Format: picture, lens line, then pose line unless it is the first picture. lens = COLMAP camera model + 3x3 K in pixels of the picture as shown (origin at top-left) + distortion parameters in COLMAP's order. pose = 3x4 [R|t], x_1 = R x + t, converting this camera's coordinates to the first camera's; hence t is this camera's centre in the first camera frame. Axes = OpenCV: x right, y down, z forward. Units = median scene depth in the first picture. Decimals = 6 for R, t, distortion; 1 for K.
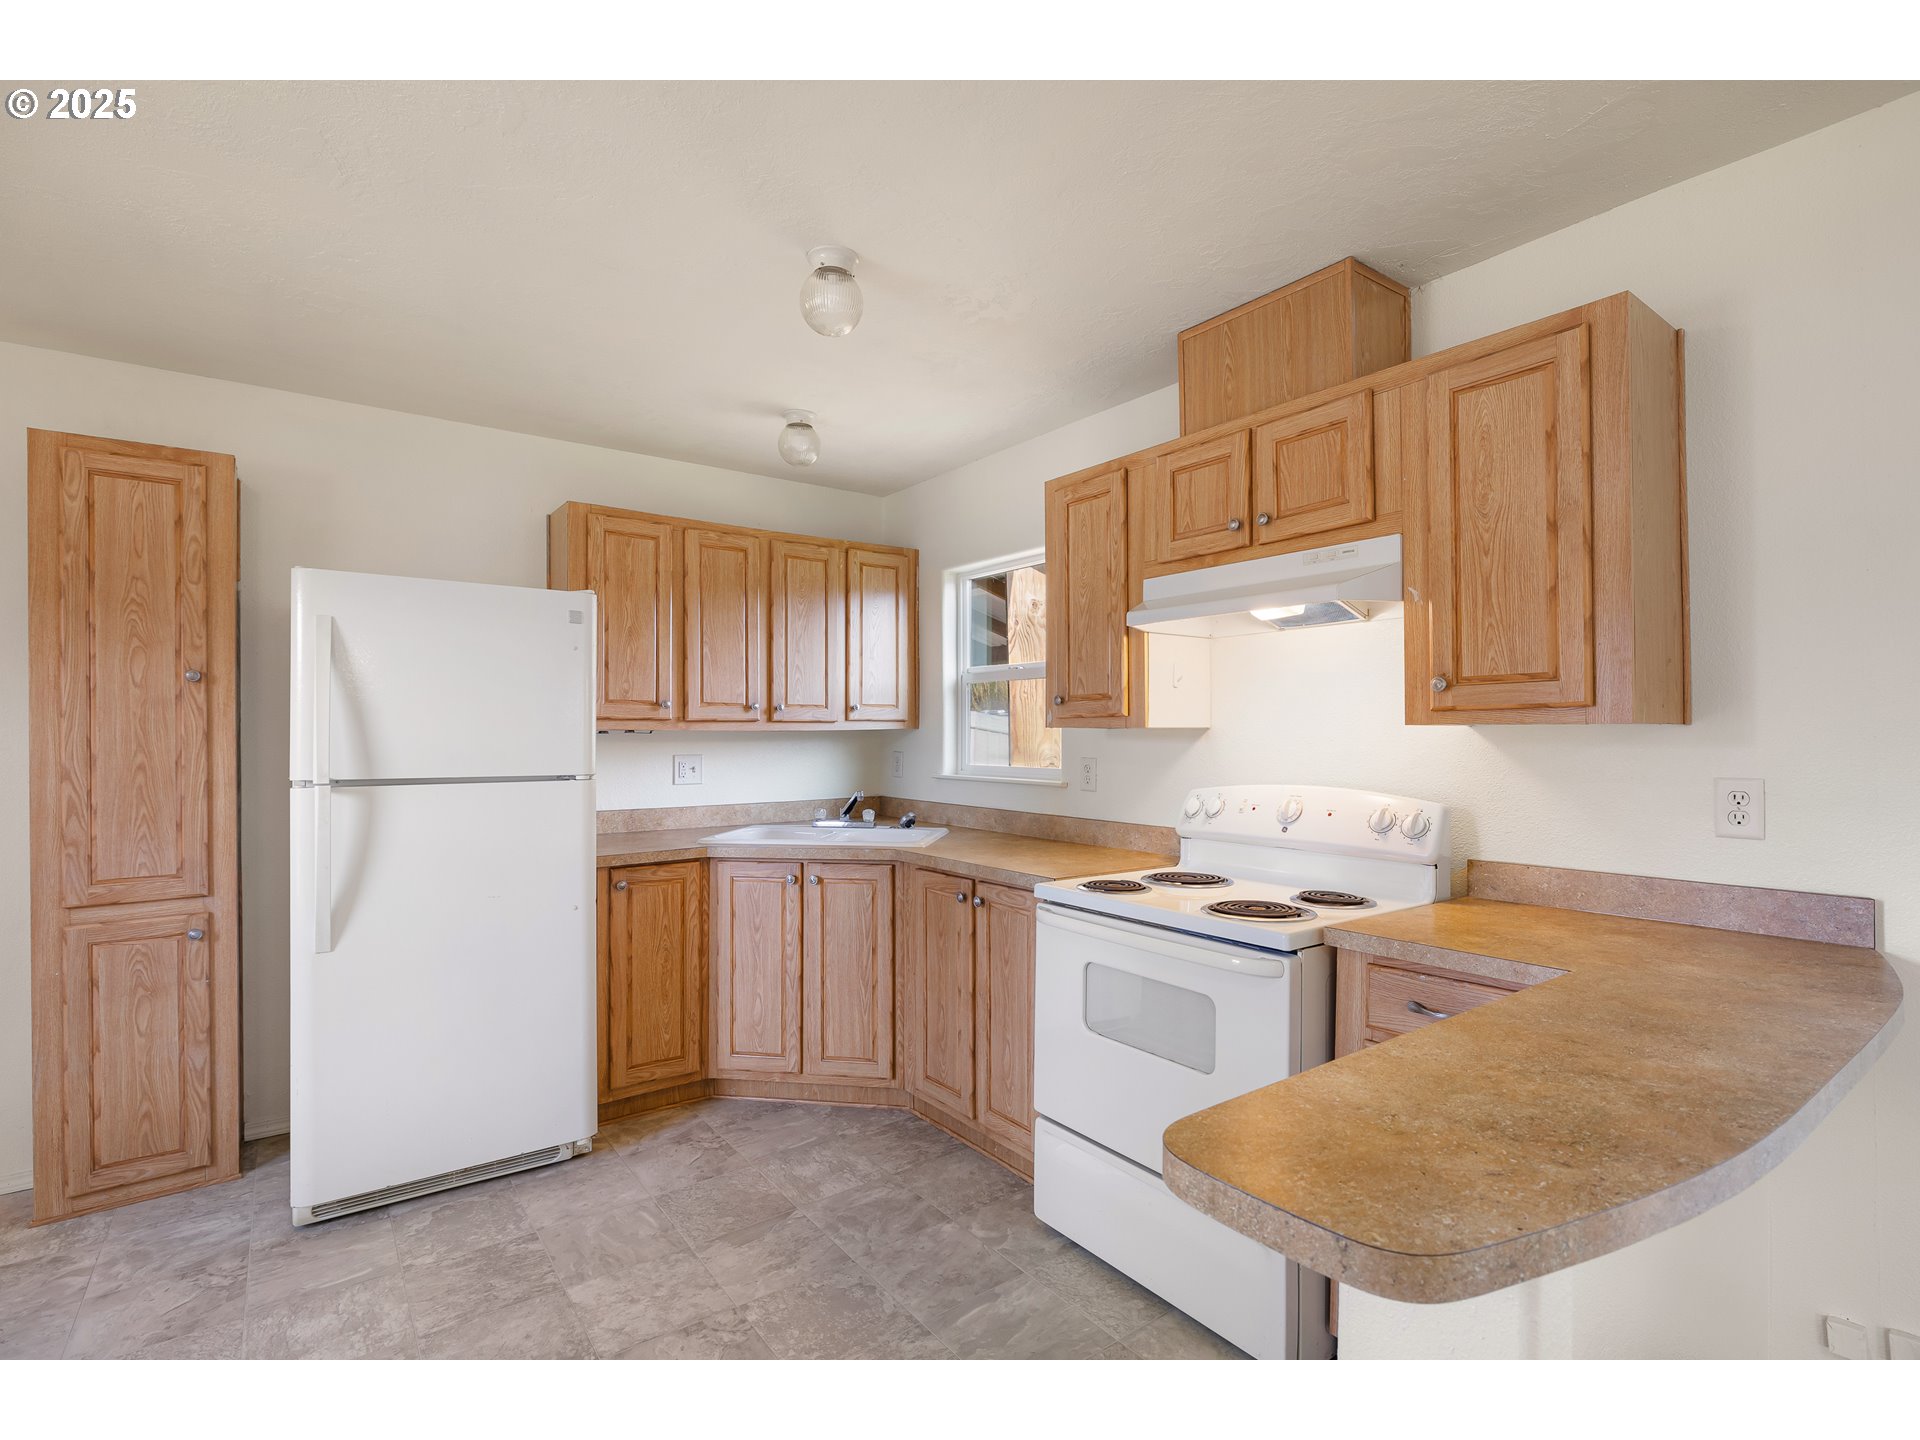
lens RADIAL K [[911.4, 0, 959.5], [0, 911.4, 735.2], [0, 0, 1]] dist [0.001512, 0.000595]
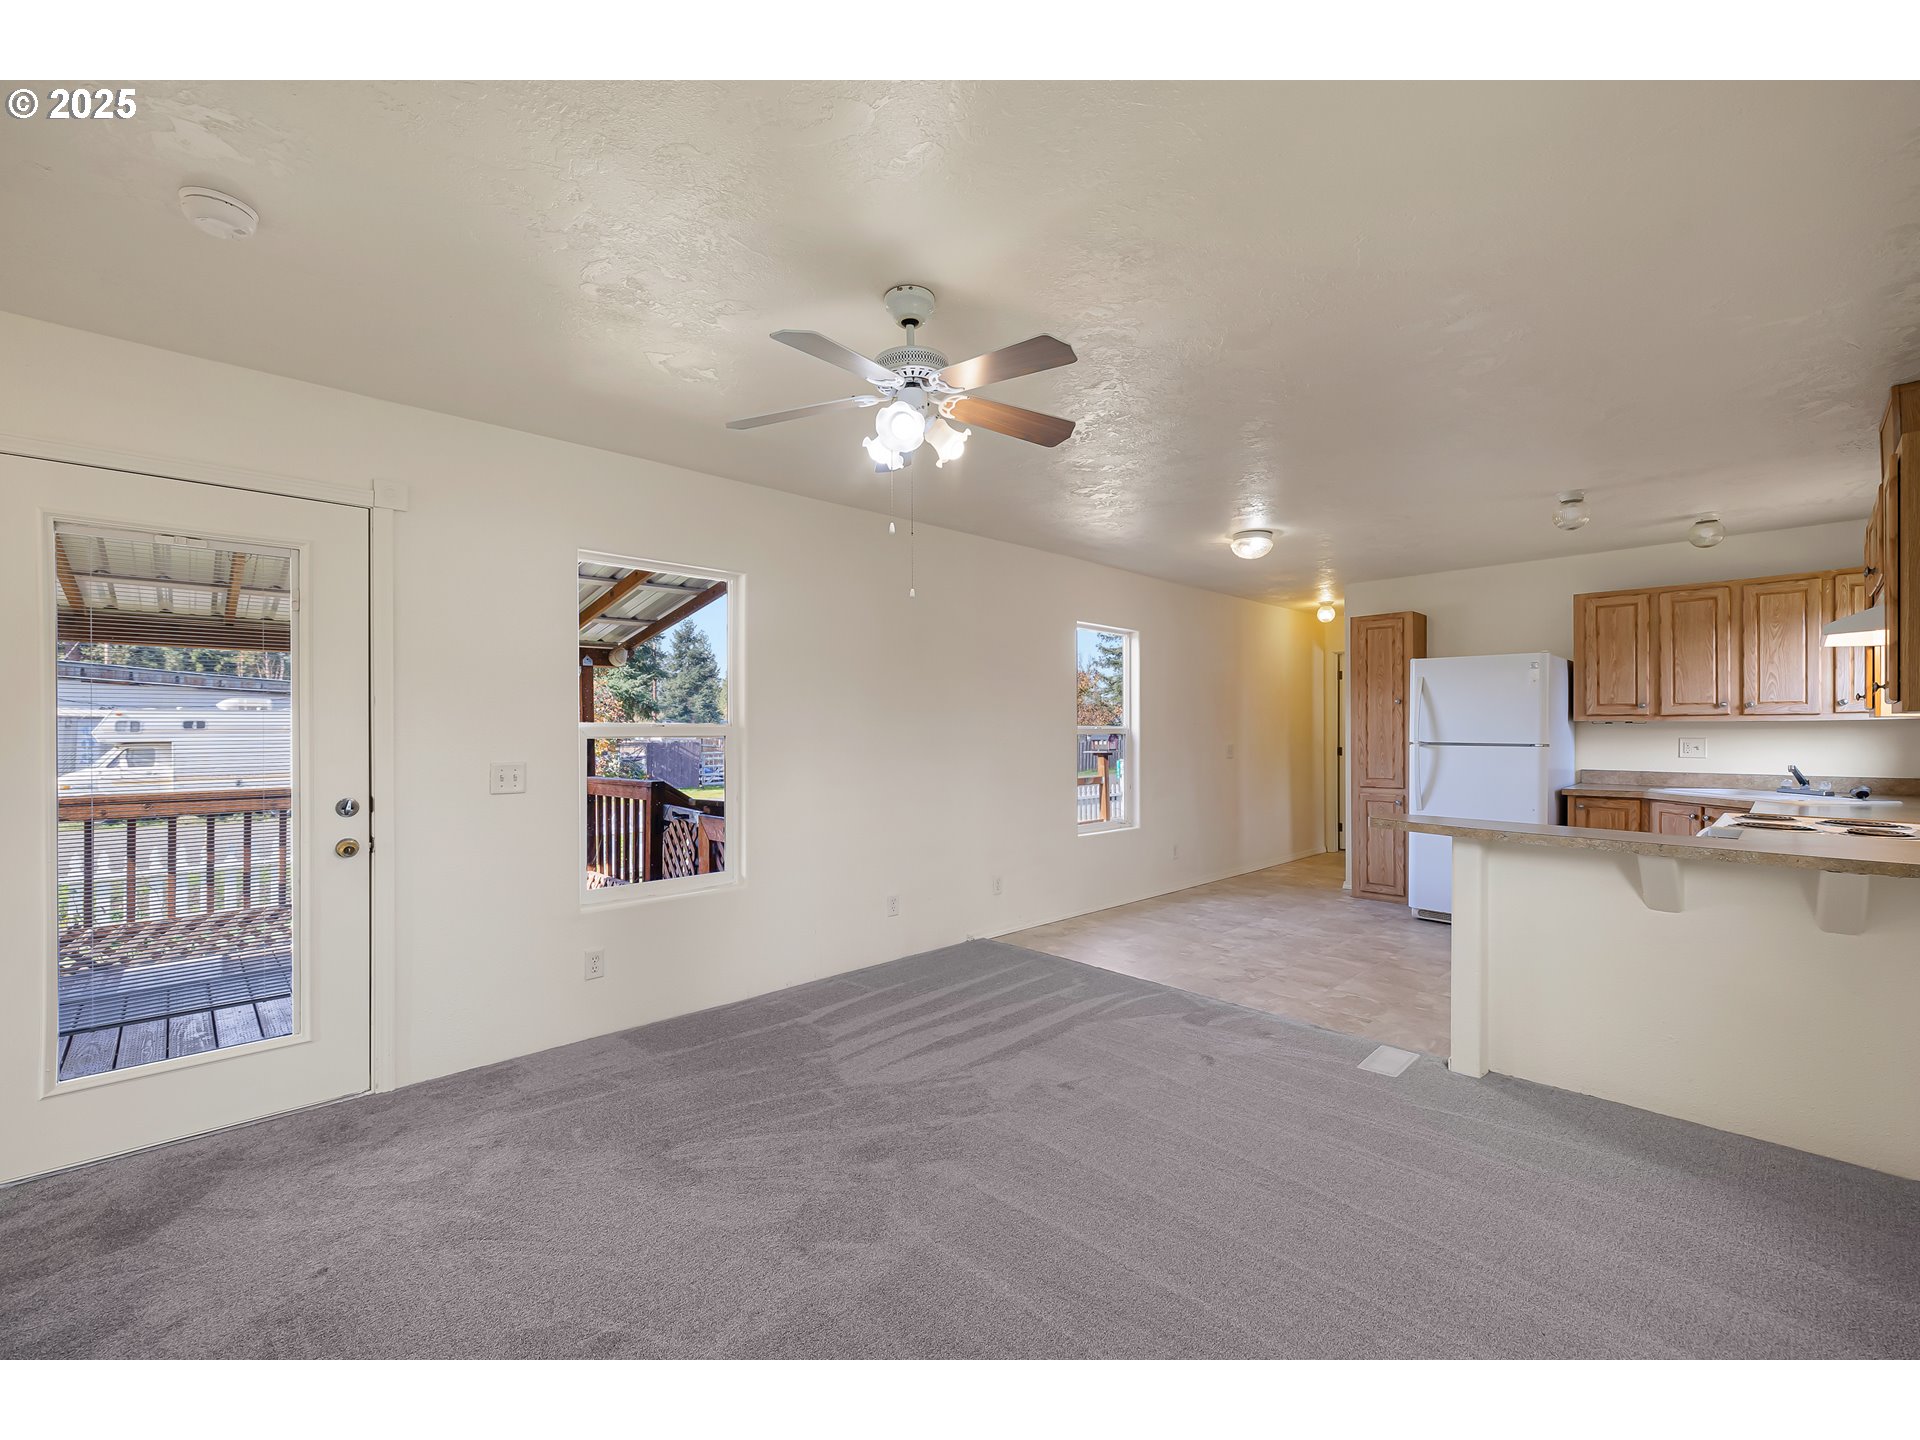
lens RADIAL K [[795.1, 0, 960.0], [0, 795.1, 720.0], [0, 0, 1]] dist [0.000131, 0.000193]
pose [[0.136940, -0.012071, -0.990506, 0.904262], [-0.005460, 0.999901, -0.012940, 0.016699], [0.990564, 0.007180, 0.136861, -0.390996]]
